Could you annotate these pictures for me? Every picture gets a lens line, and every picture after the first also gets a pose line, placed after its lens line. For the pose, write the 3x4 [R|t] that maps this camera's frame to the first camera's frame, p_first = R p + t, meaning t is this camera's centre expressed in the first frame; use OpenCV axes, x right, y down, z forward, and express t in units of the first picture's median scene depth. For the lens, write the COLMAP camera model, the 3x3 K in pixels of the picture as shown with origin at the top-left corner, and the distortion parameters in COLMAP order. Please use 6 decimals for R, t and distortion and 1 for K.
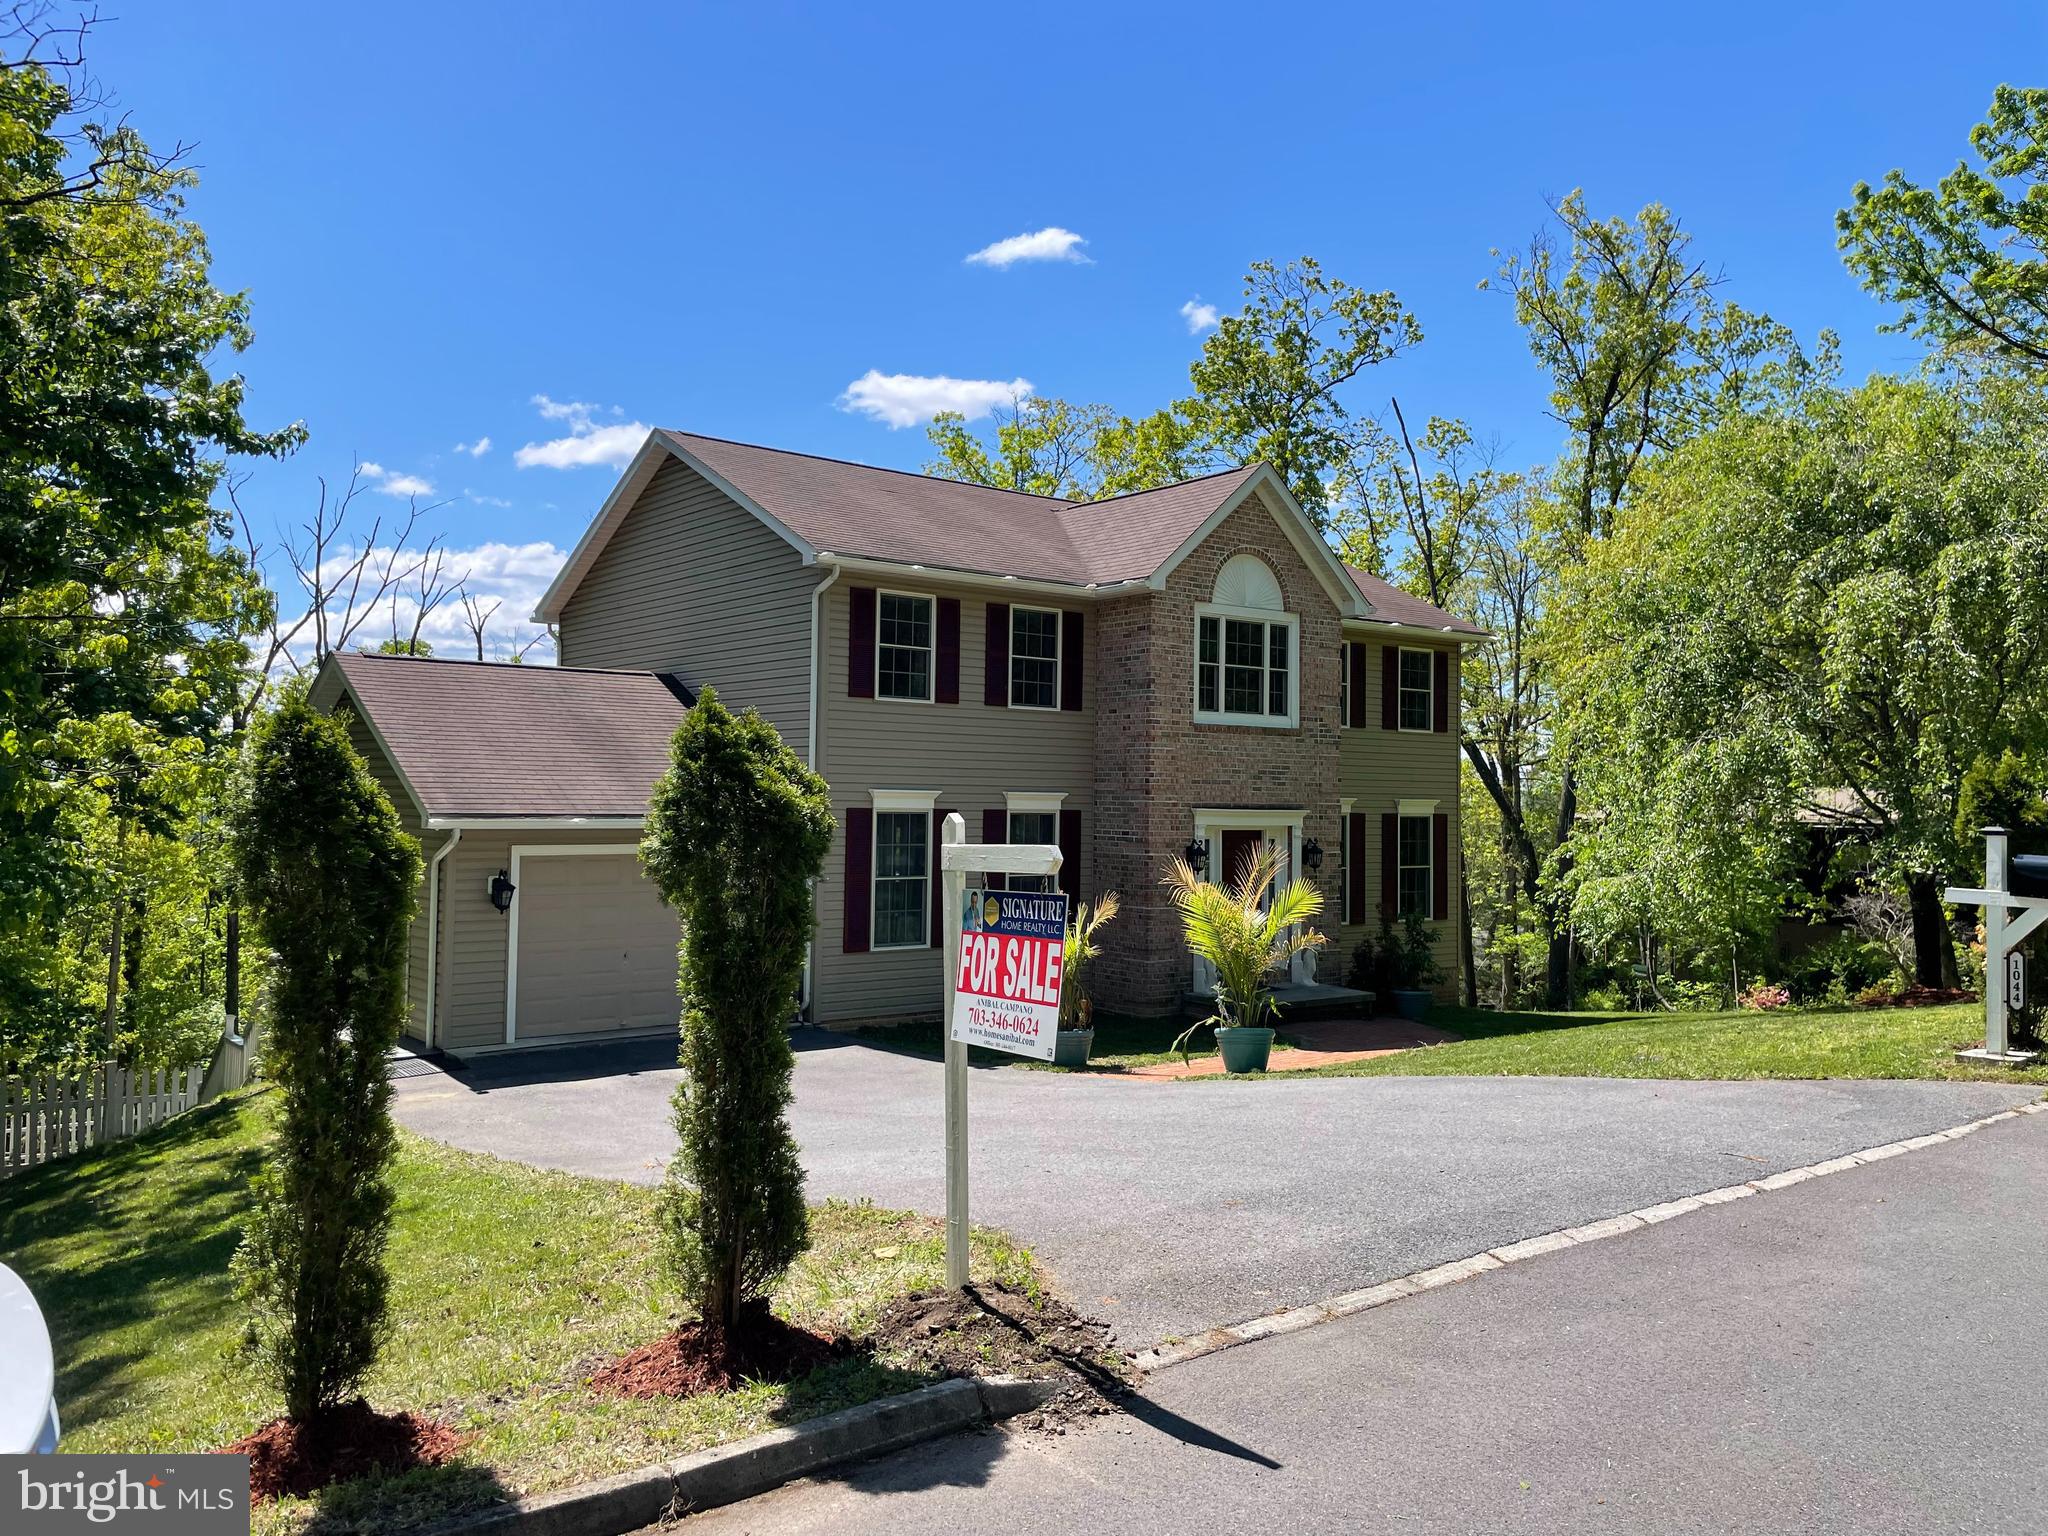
lens RADIAL K [[1539.8, 0, 1010.8], [0, 1539.8, 748.0], [0, 0, 1]] dist [0.081844, -0.114262]
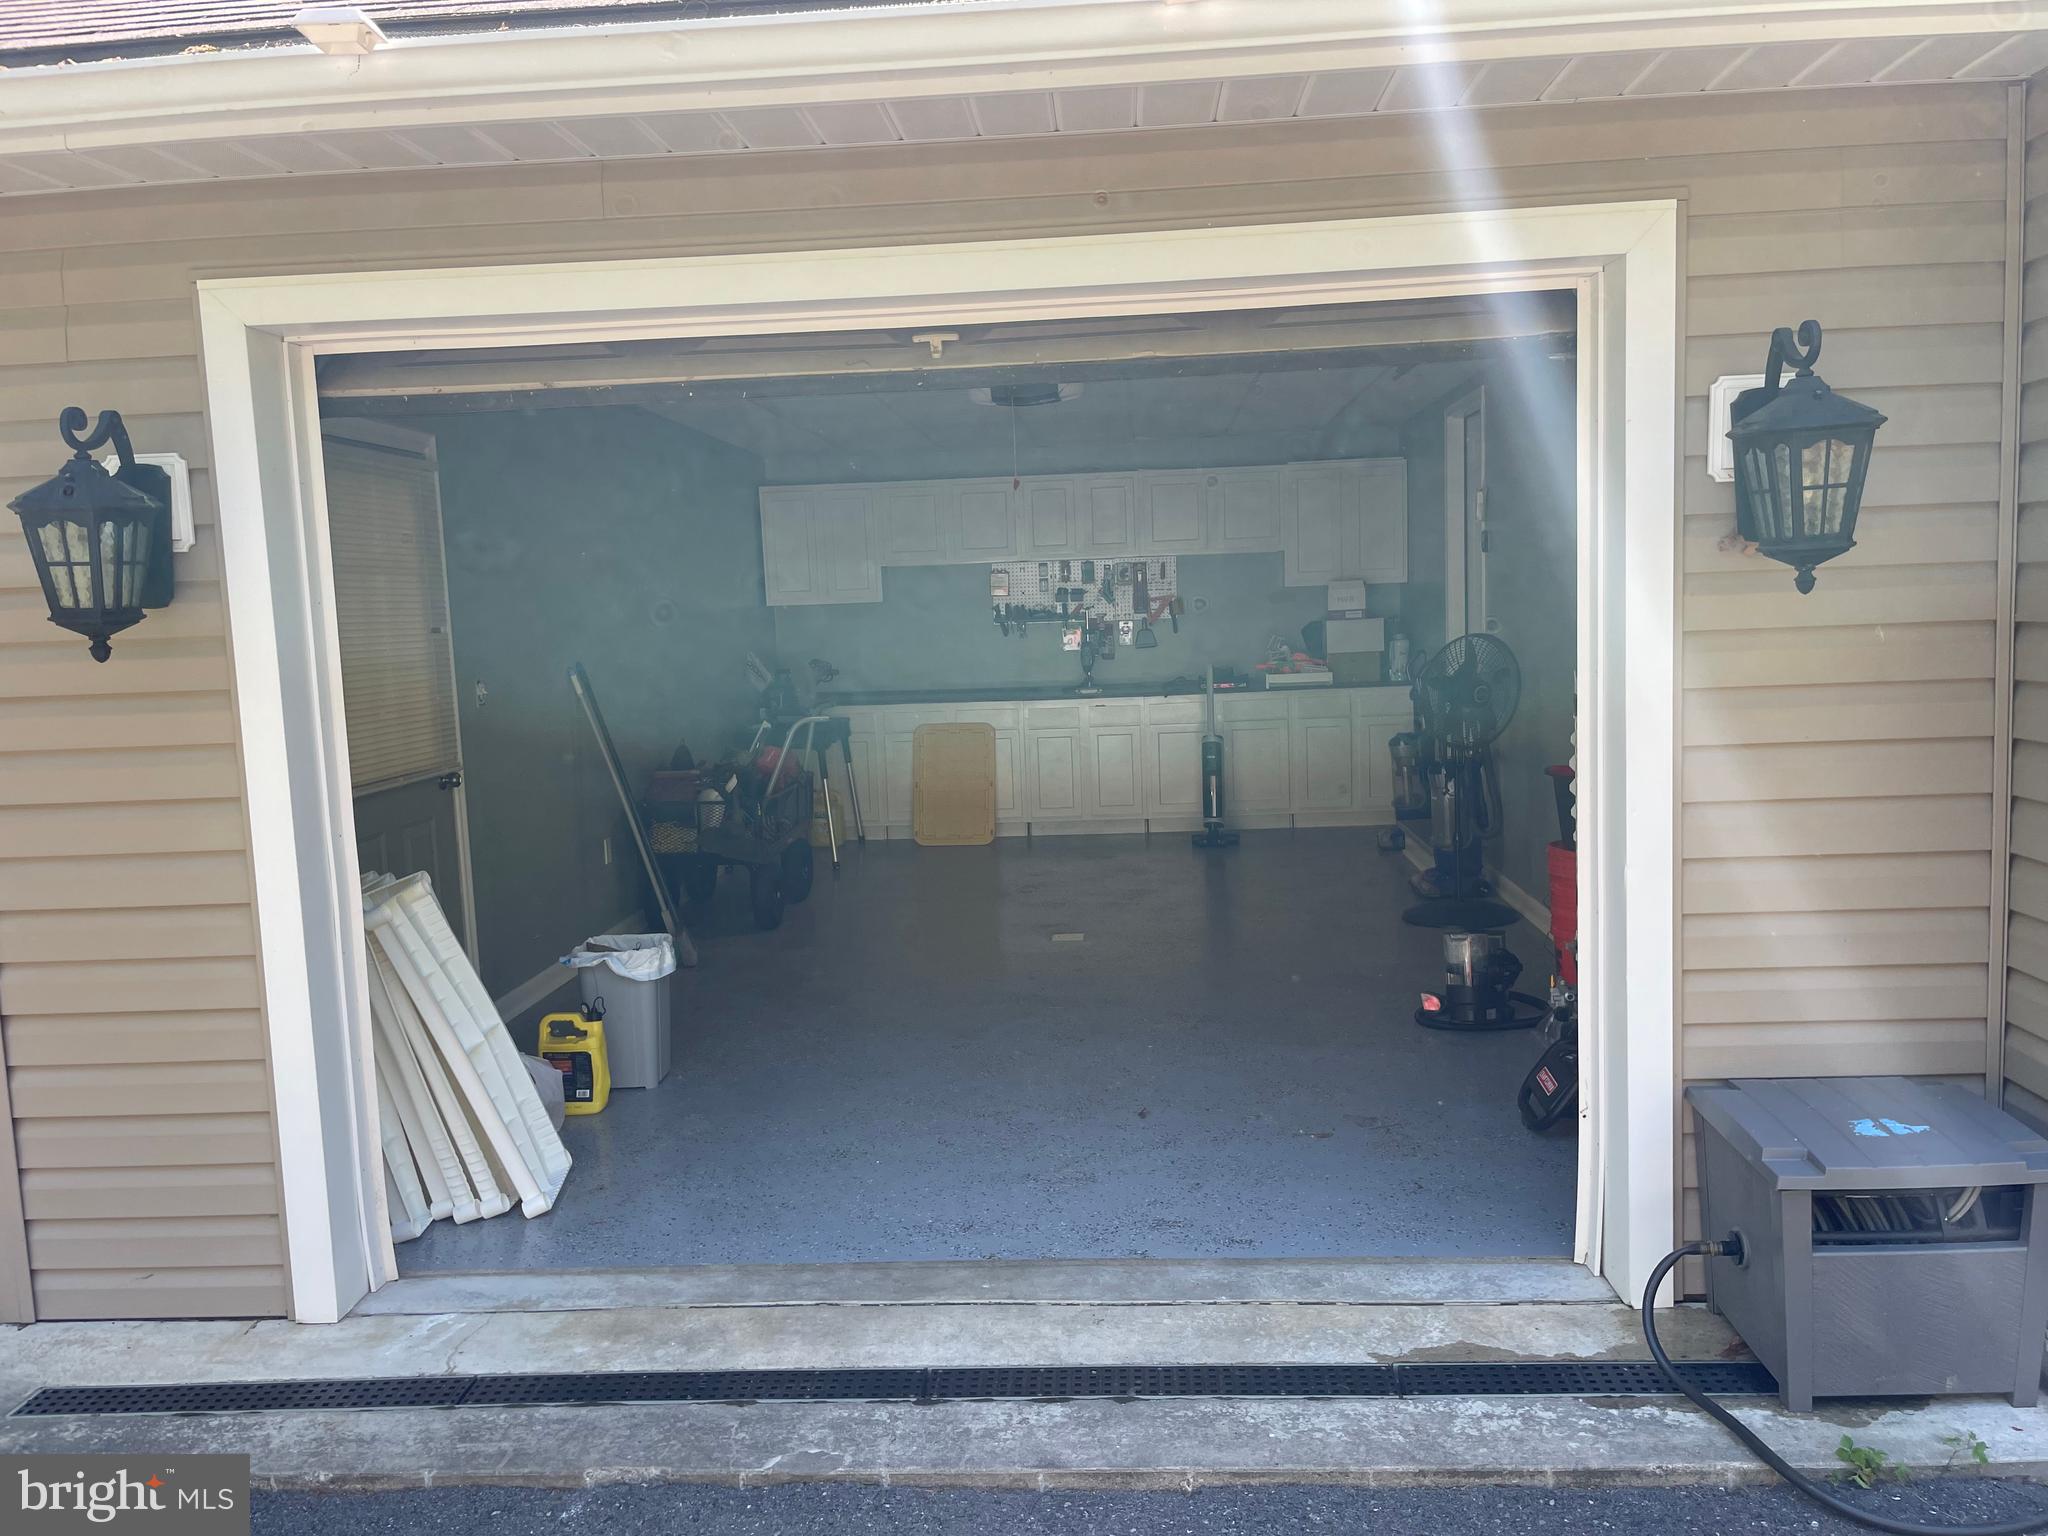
lens RADIAL K [[1551.8, 0, 1019.7], [0, 1551.8, 766.2], [0, 0, 1]] dist [0.083420, -0.120273]
pose [[0.740973, 0.027173, -0.670985, -0.103155], [0.076777, 0.989201, 0.124845, 0.084486], [0.667132, -0.144023, 0.730885, 0.755408]]
